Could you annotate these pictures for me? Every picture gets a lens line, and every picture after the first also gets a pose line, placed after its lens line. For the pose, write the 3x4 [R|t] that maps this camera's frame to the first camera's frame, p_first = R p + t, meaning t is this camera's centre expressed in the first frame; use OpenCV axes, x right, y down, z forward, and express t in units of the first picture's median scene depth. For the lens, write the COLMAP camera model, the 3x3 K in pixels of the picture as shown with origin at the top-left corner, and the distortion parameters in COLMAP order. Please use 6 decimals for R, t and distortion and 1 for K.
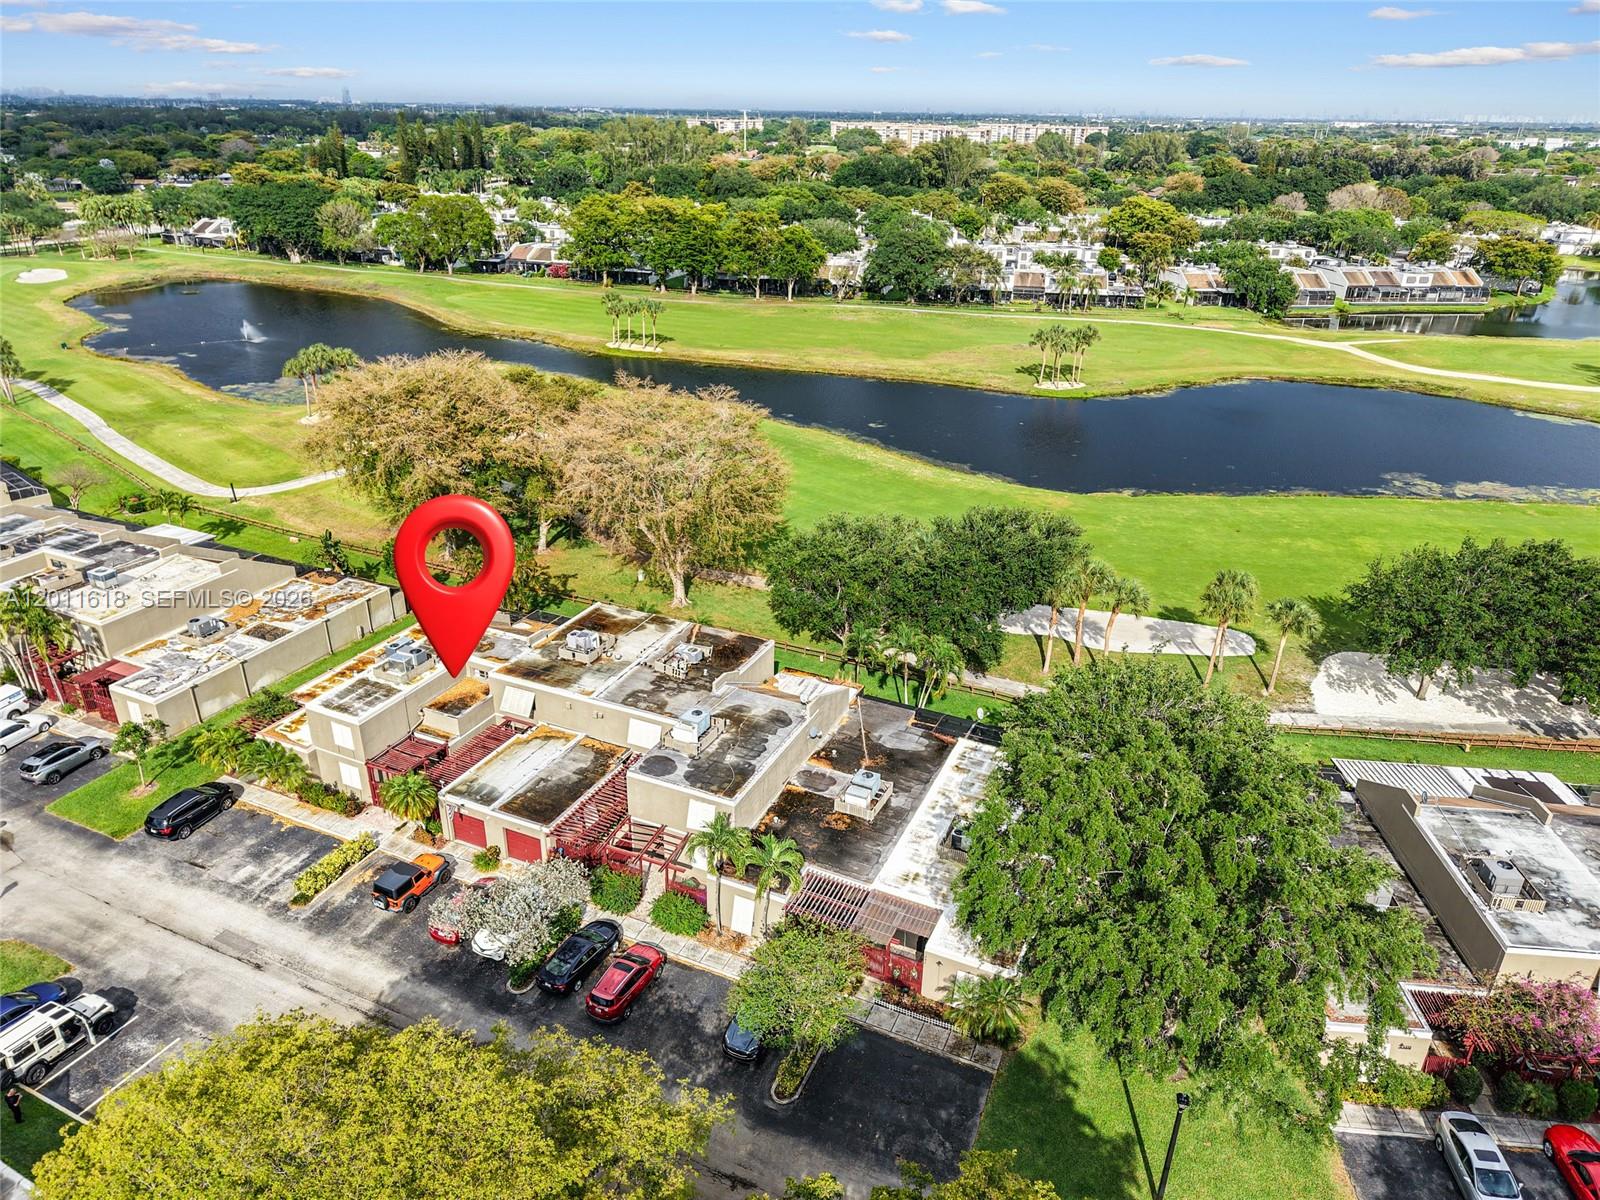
lens RADIAL K [[1071.5, 0, 797.2], [0, 1071.5, 597.3], [0, 0, 1]] dist [0.027959, -0.028438]
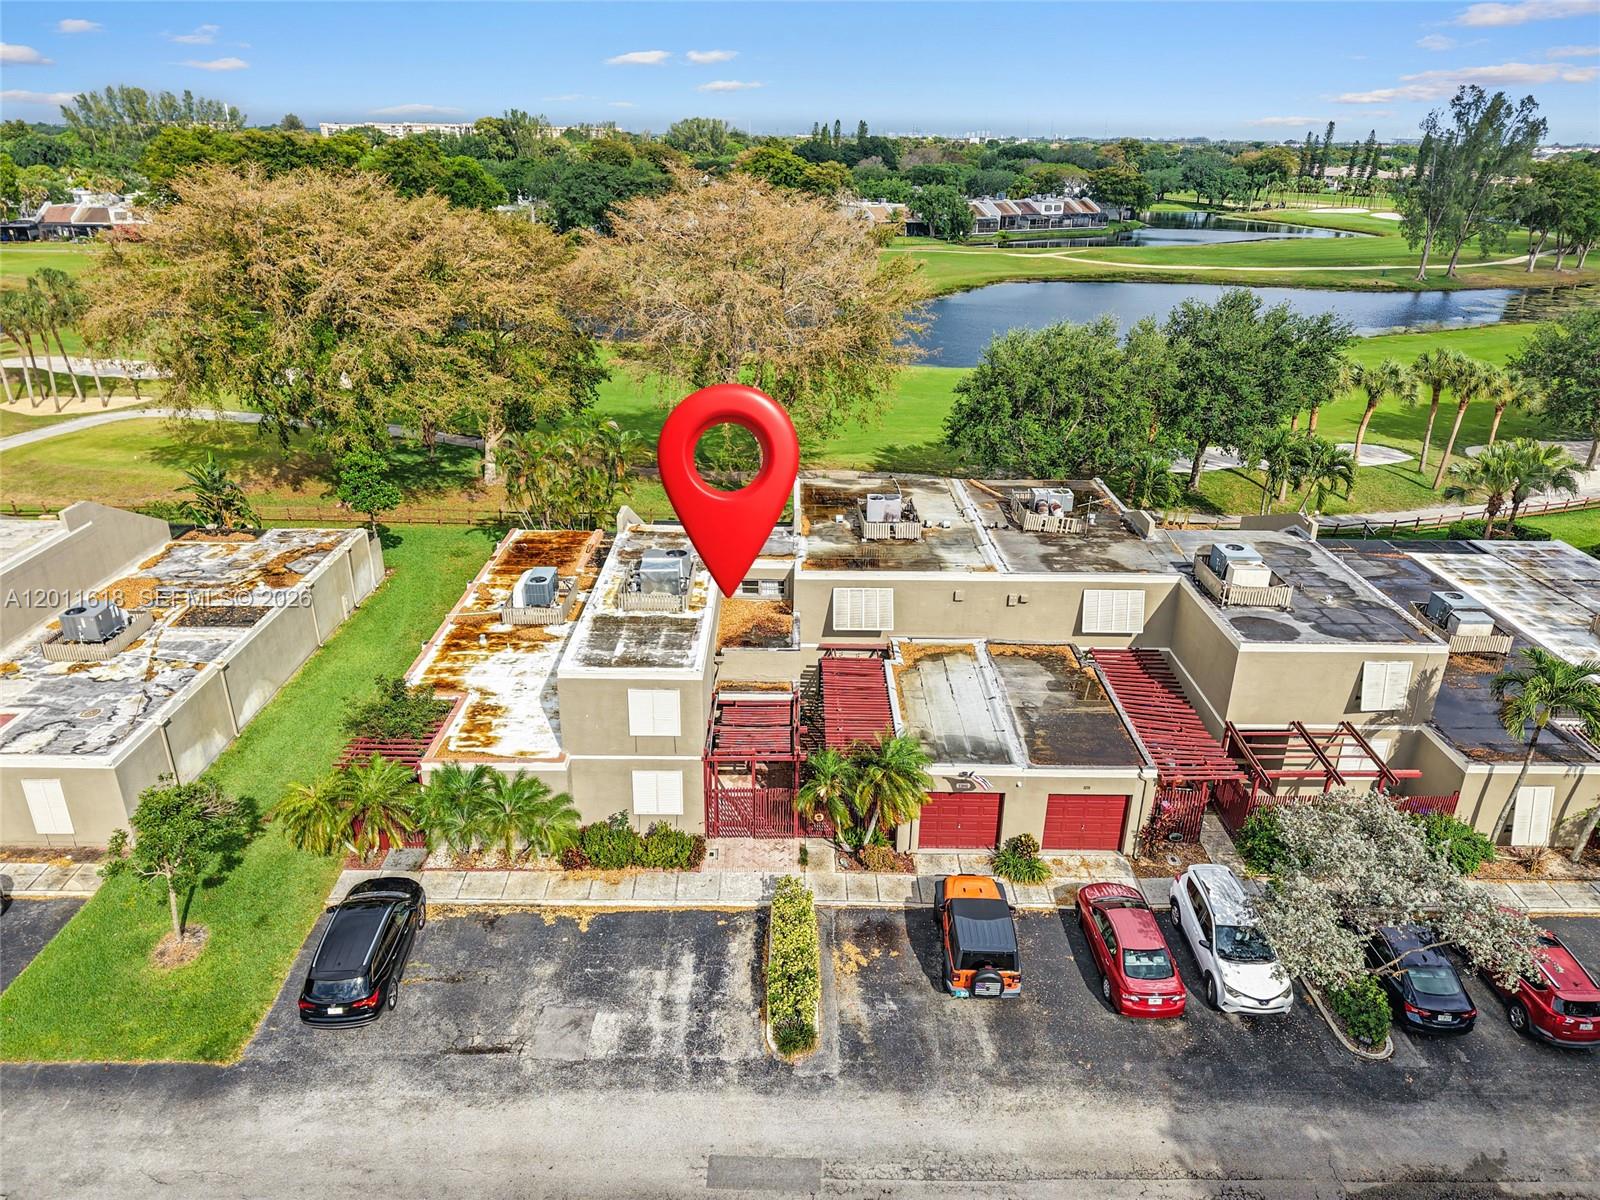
lens RADIAL K [[1073.6, 0, 797.5], [0, 1073.6, 599.0], [0, 0, 1]] dist [0.009403, -0.003251]
pose [[0.905211, -0.172092, 0.388559, -0.518586], [0.177175, 0.983910, 0.023015, 0.072410], [-0.386268, 0.048009, 0.921136, 0.483582]]
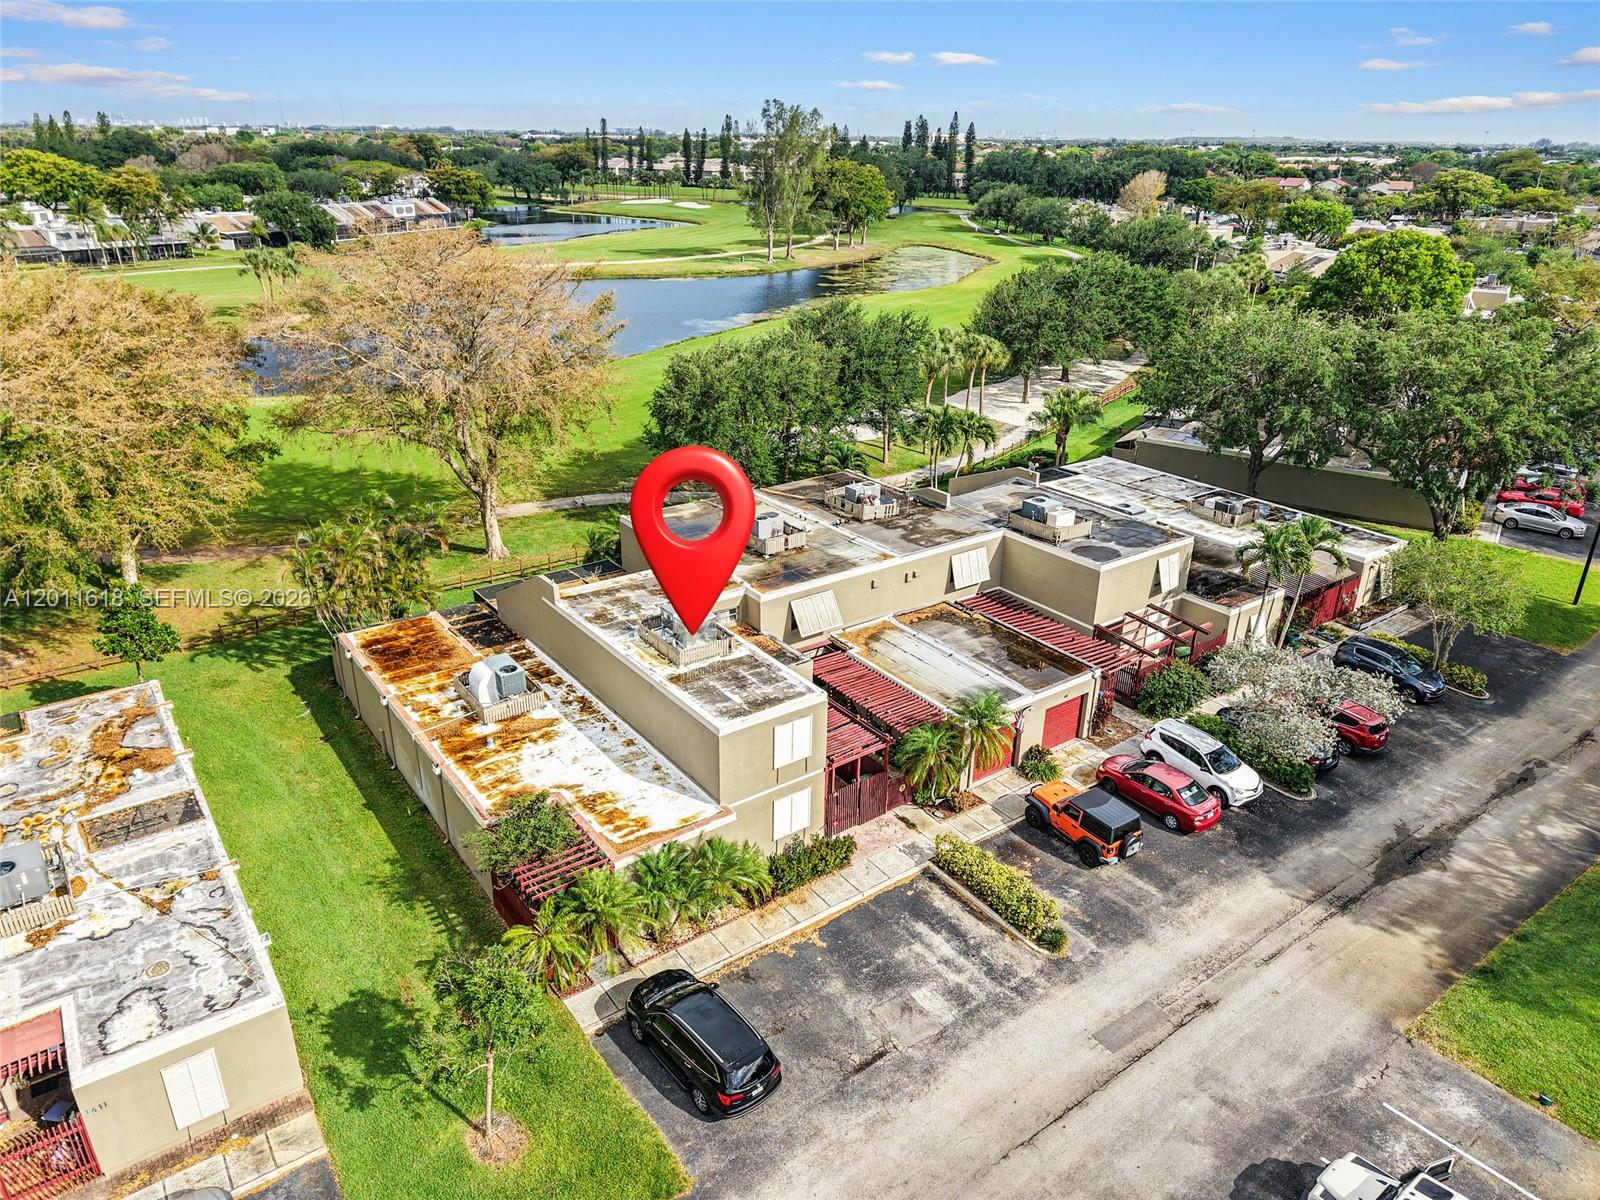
lens RADIAL K [[1071.5, 0, 797.2], [0, 1071.5, 597.3], [0, 0, 1]] dist [0.027959, -0.028438]
pose [[0.484385, -0.355399, 0.799414, -0.792693], [0.358355, 0.914194, 0.189291, -0.041304], [-0.798093, 0.194785, 0.570181, 0.634955]]
